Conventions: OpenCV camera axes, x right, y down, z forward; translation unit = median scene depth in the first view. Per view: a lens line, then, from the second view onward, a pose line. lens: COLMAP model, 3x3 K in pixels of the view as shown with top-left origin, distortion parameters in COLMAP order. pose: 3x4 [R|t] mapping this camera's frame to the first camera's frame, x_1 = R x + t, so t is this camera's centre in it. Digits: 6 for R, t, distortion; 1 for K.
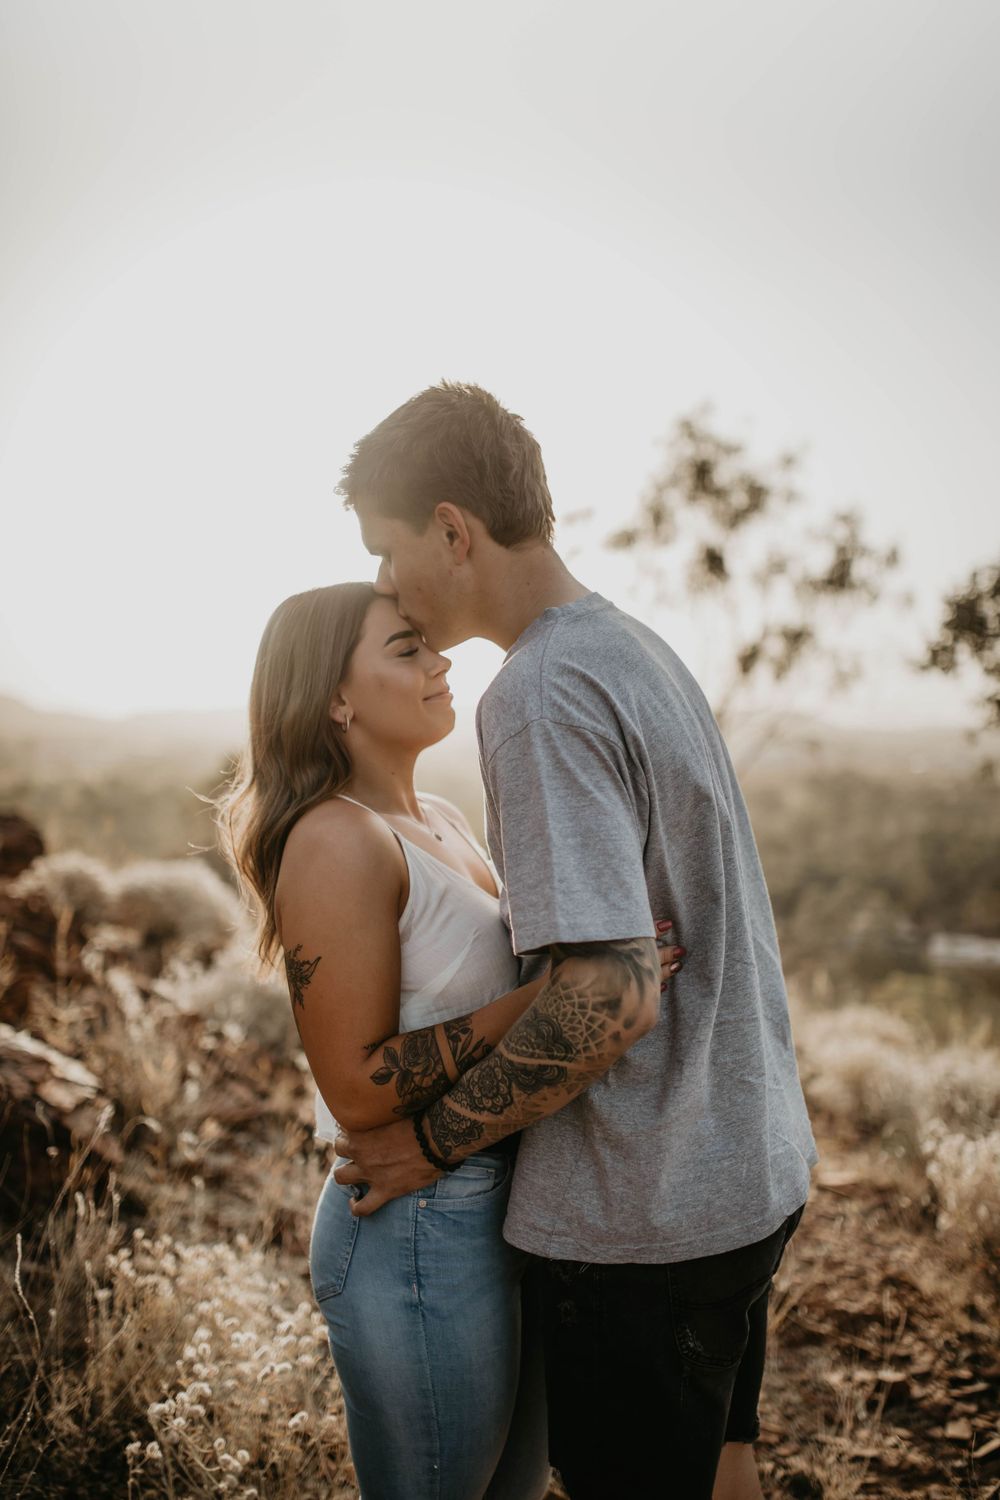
lens RADIAL K [[1430.6, 0, 493.6], [0, 1430.6, 752.2], [0, 0, 1]] dist [-0.068960, 0.106493]
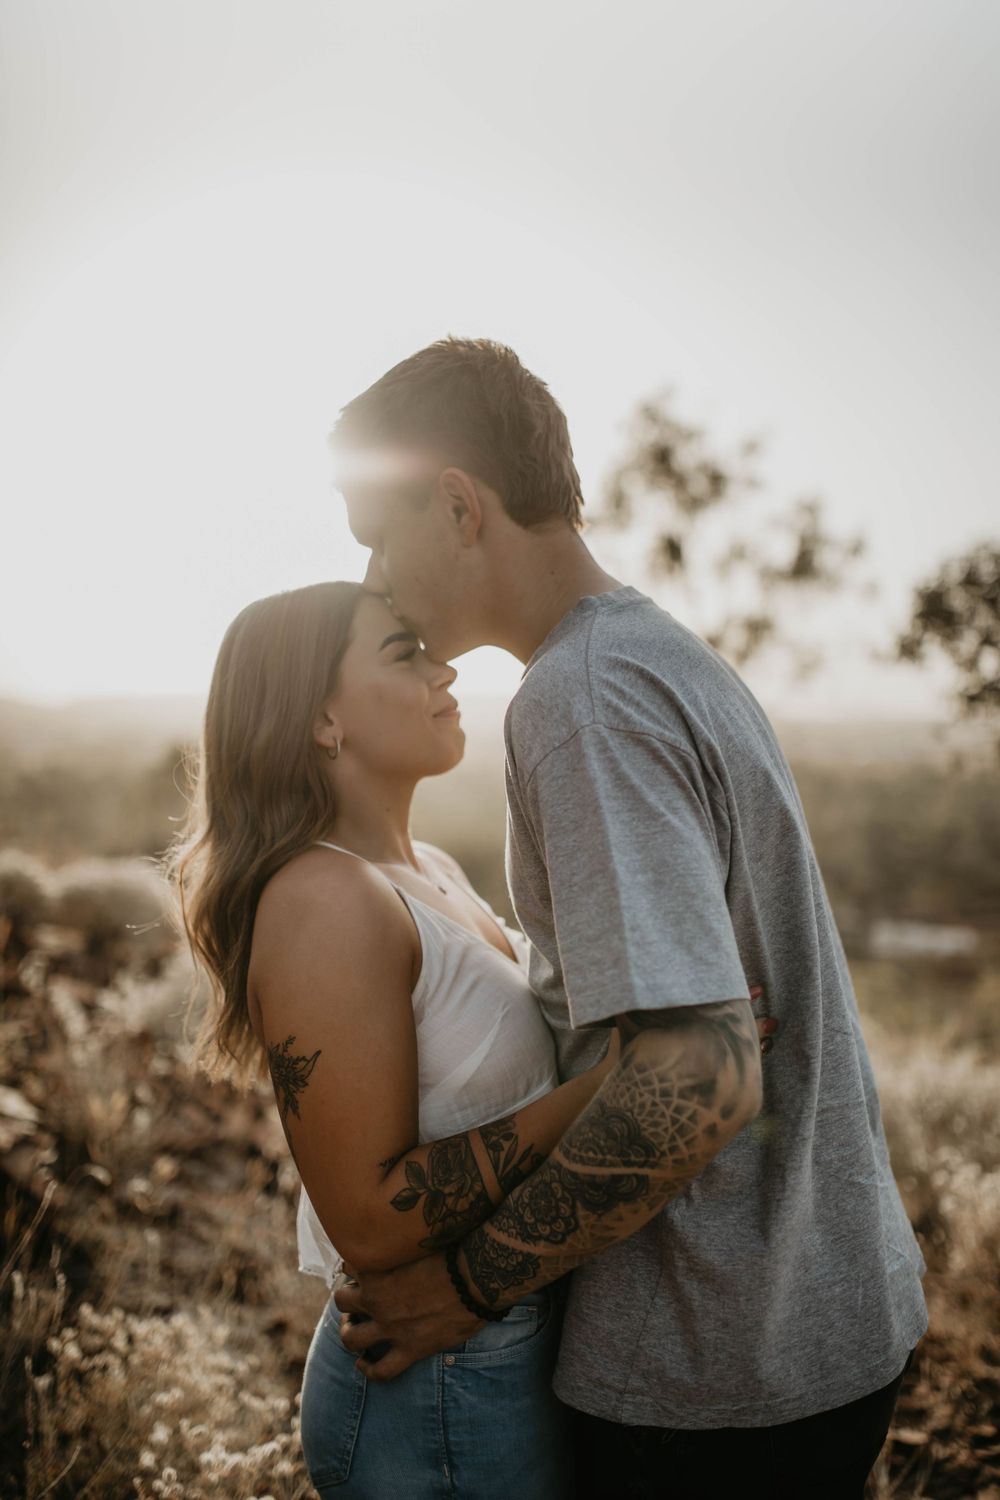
lens RADIAL K [[1572.6, 0, 552.5], [0, 1572.6, 751.2], [0, 0, 1]] dist [0.057091, -0.381760]
pose [[0.998098, -0.031947, 0.052727, -0.033006], [0.034212, 0.998505, -0.042628, 0.026017], [-0.051287, 0.044351, 0.997699, 0.140574]]
